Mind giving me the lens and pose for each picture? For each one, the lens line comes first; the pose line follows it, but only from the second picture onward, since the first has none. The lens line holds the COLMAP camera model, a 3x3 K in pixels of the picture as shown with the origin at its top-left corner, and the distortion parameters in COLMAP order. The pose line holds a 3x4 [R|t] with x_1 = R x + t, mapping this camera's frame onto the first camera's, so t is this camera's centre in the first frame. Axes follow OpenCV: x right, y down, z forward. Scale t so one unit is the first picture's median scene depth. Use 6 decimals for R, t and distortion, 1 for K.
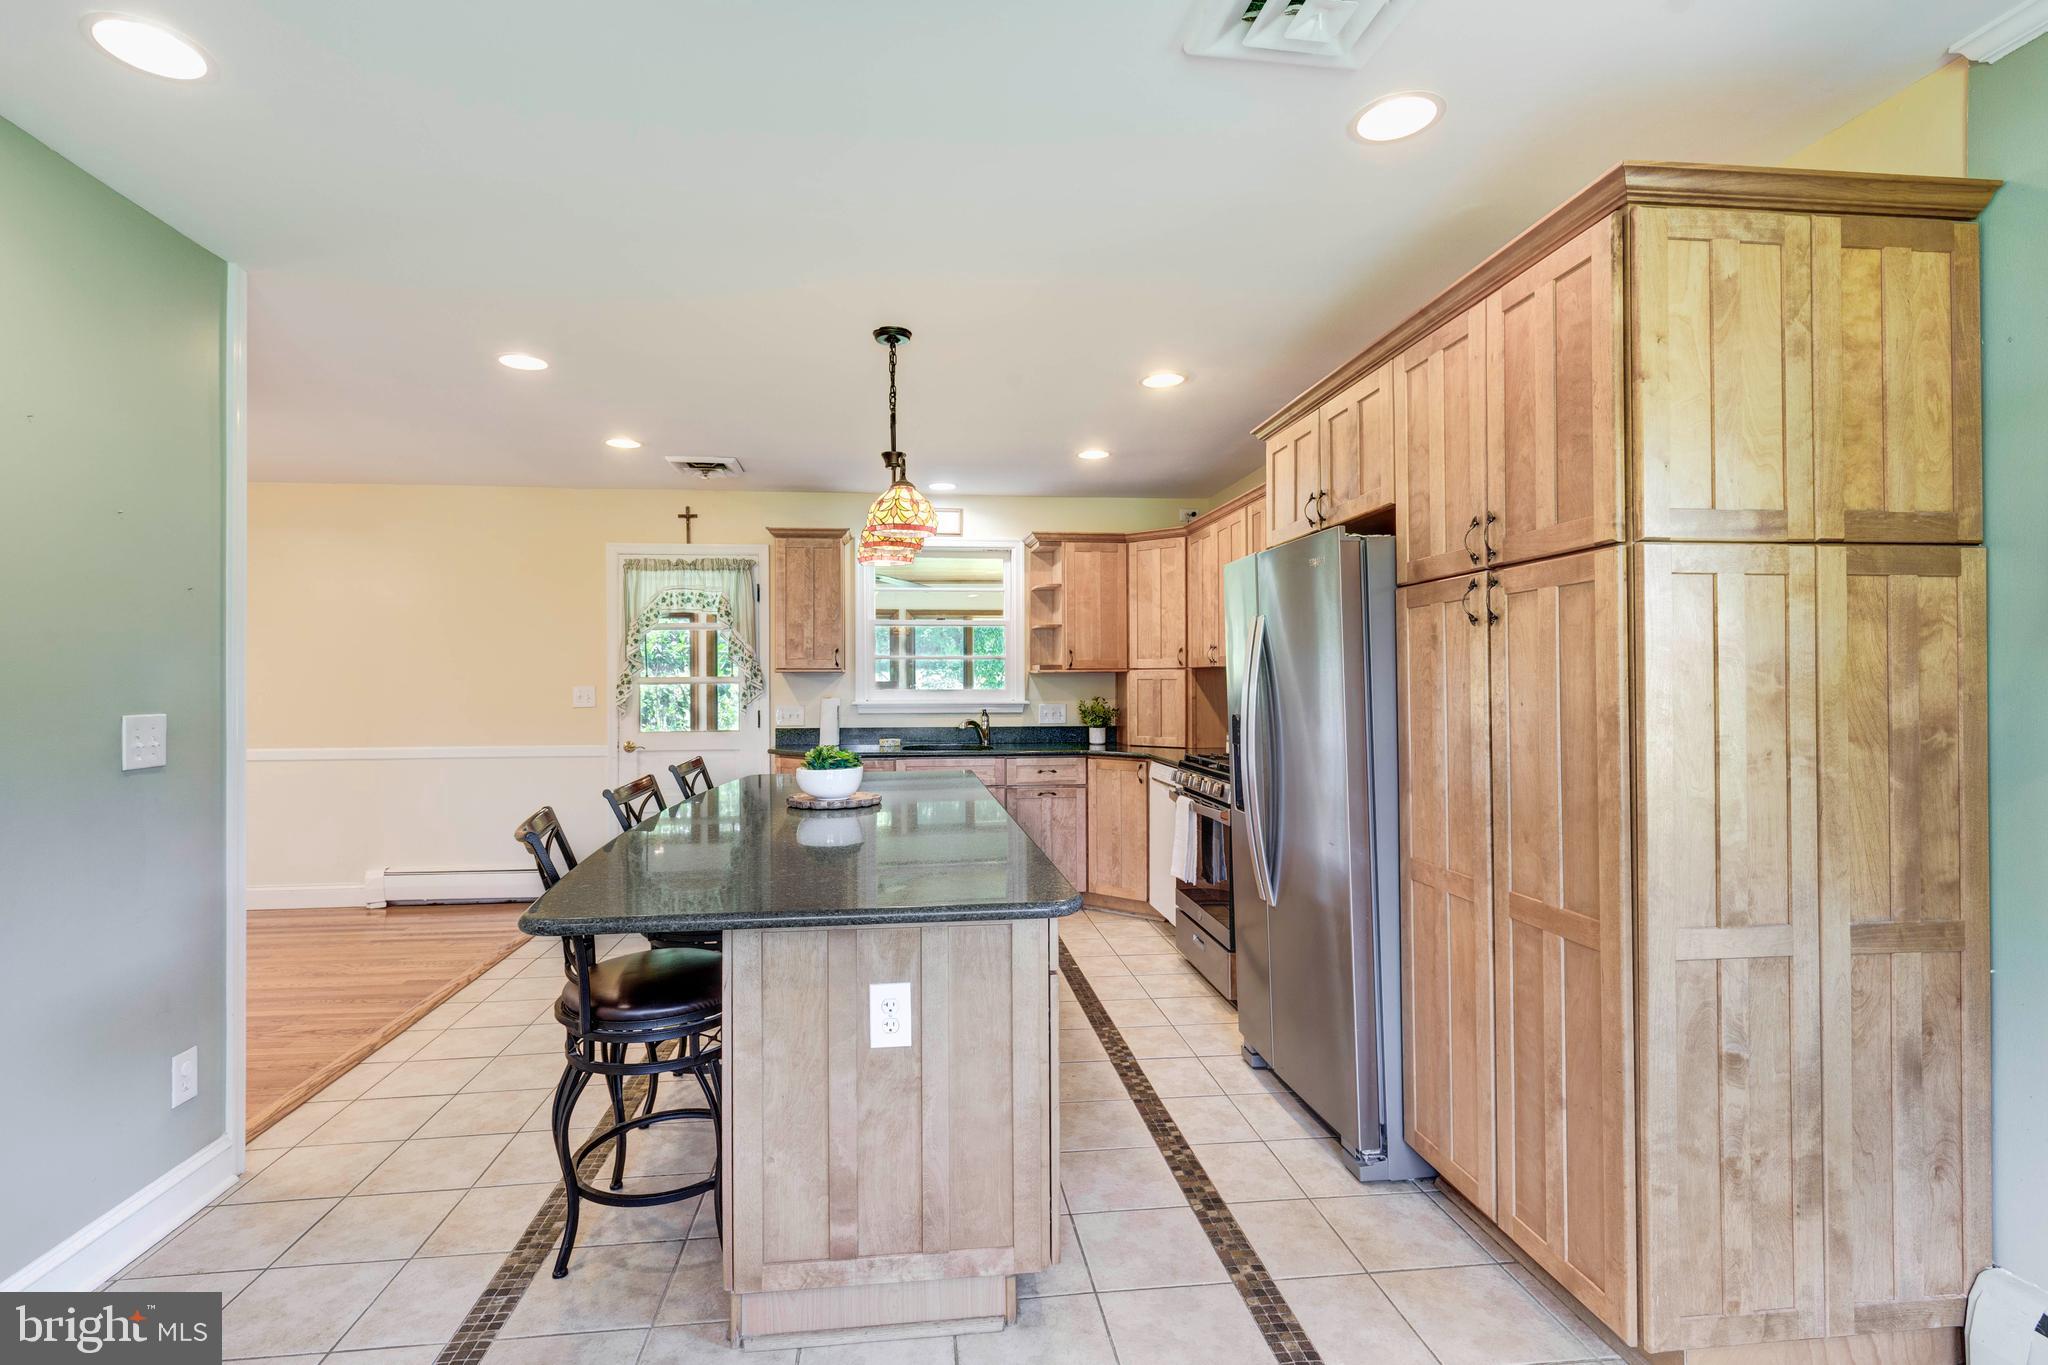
lens RADIAL K [[927.4, 0, 1016.6], [0, 927.4, 679.3], [0, 0, 1]] dist [0.007169, 0.000044]
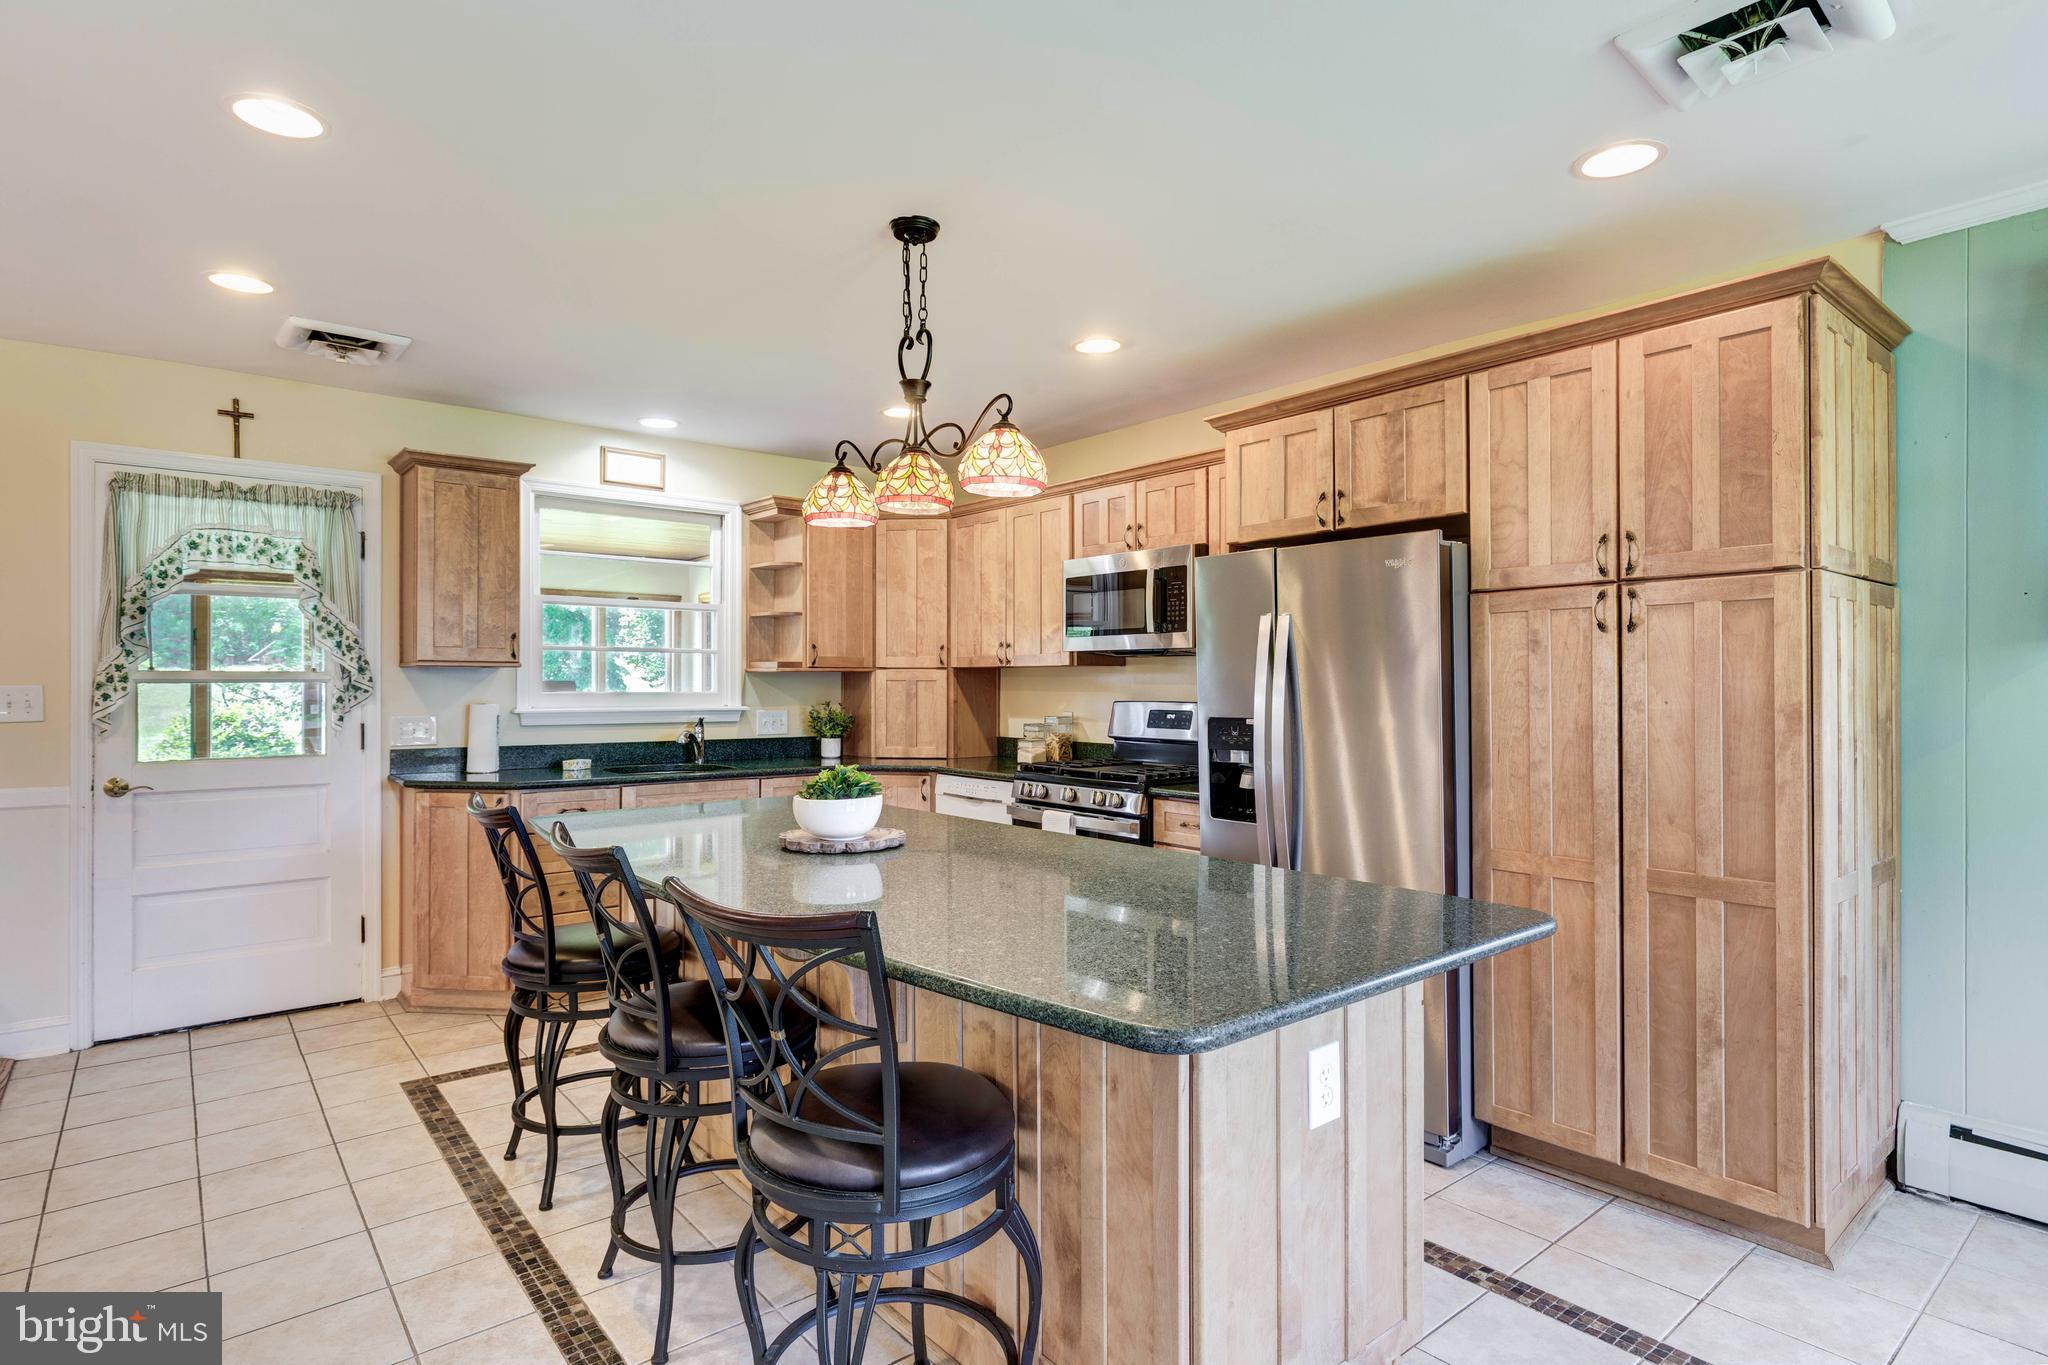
lens RADIAL K [[1065.3, 0, 1018.5], [0, 1065.3, 677.2], [0, 0, 1]] dist [-0.004928, 0.001862]
pose [[0.843540, 0.006945, 0.537022, -0.804172], [-0.004971, 0.999975, -0.005125, 0.006061], [-0.537044, 0.001653, 0.843553, 0.318183]]
